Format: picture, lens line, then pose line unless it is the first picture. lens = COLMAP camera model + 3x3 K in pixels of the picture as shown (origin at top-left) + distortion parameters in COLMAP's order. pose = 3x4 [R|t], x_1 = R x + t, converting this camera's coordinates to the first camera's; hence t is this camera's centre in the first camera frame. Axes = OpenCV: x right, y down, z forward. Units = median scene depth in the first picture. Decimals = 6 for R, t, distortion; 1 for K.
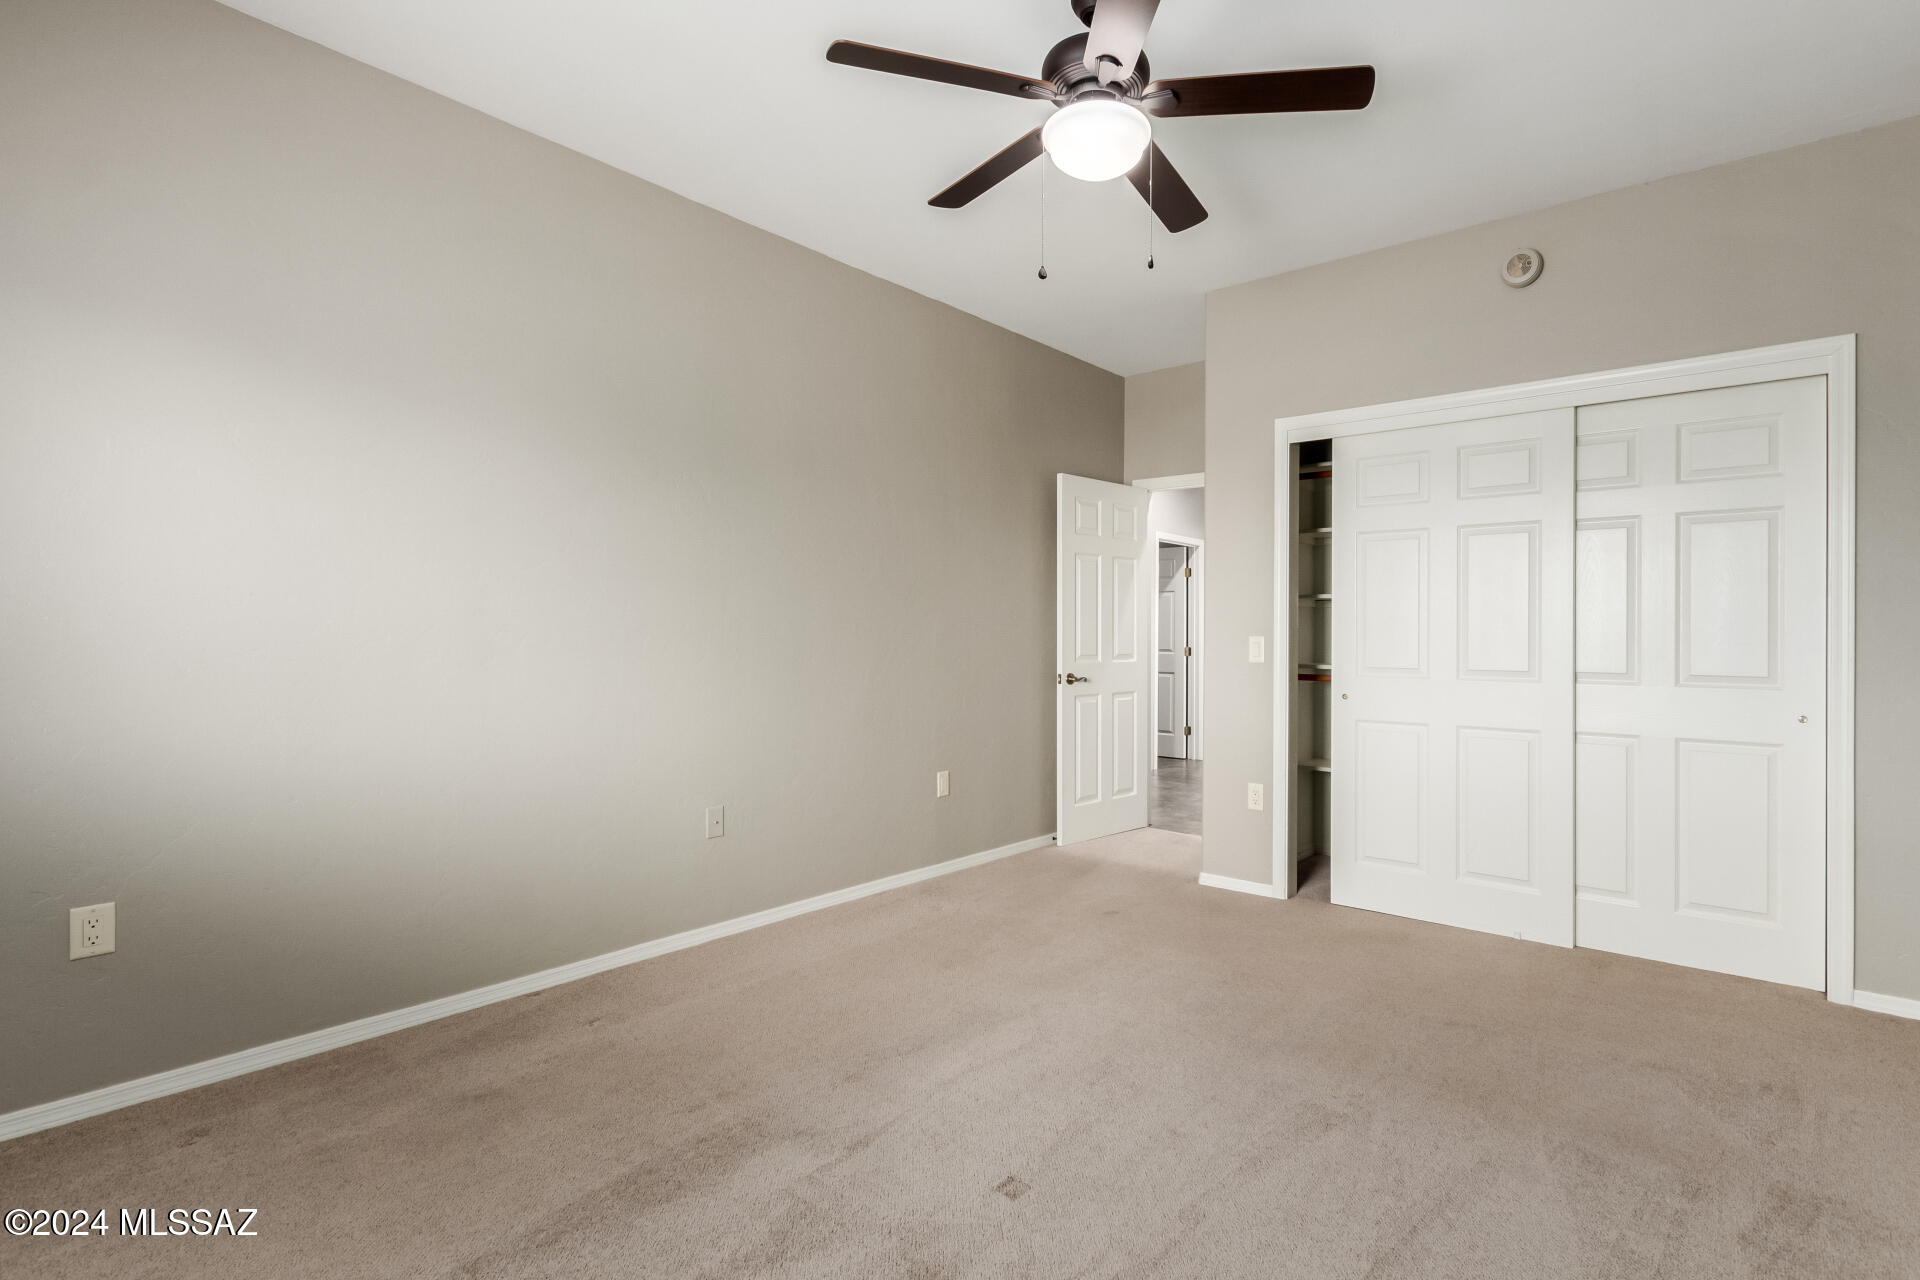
lens RADIAL K [[884.4, 0, 964.1], [0, 884.4, 640.0], [0, 0, 1]] dist [-0.009394, -0.000538]
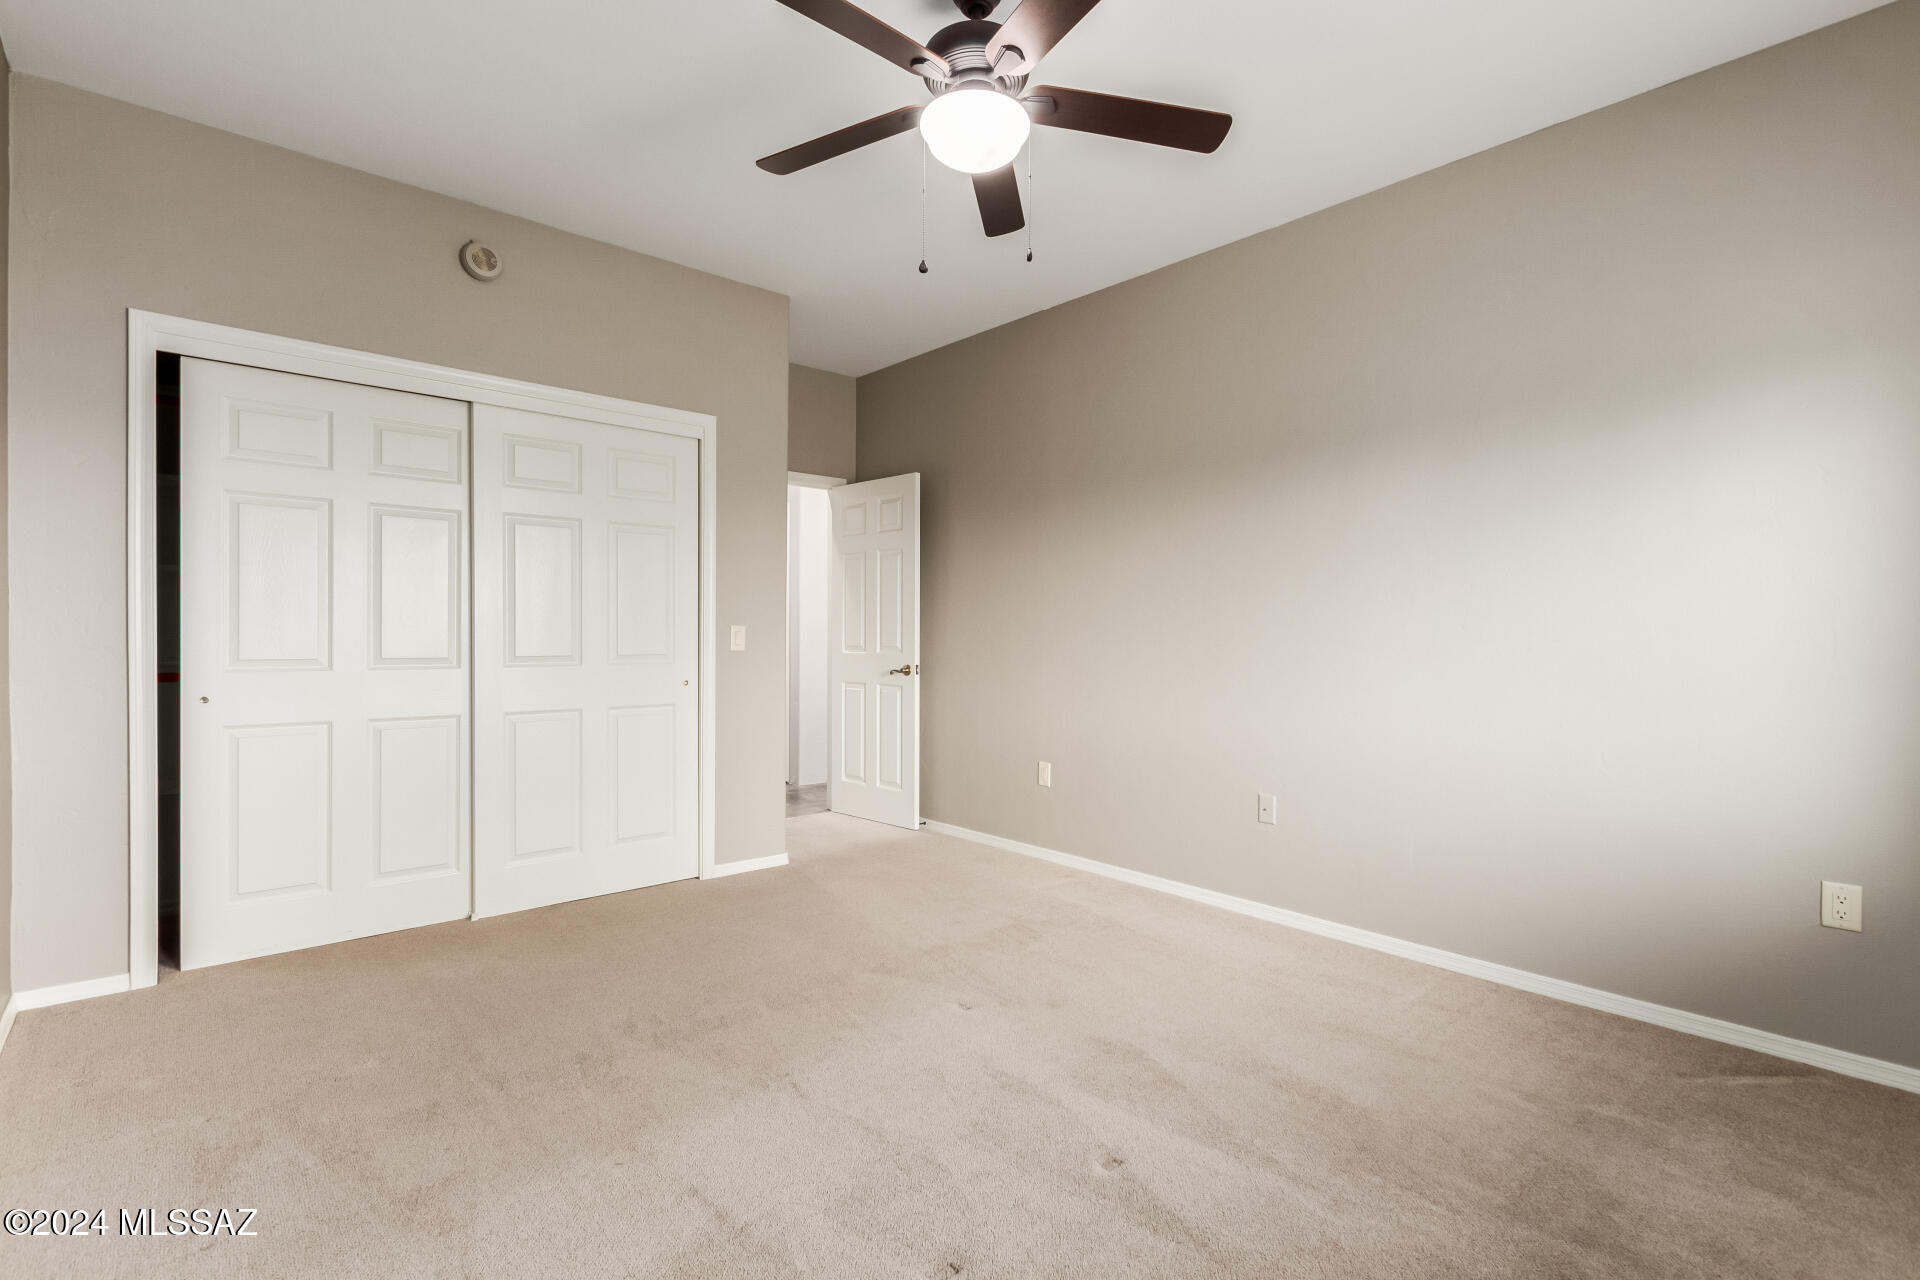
lens RADIAL K [[884.4, 0, 964.1], [0, 884.4, 640.0], [0, 0, 1]] dist [-0.009394, -0.000538]
pose [[0.122444, -0.016566, 0.992337, -0.271109], [-0.000576, 0.999859, 0.016763, -0.002373], [-0.992475, -0.002624, 0.122417, 0.282663]]
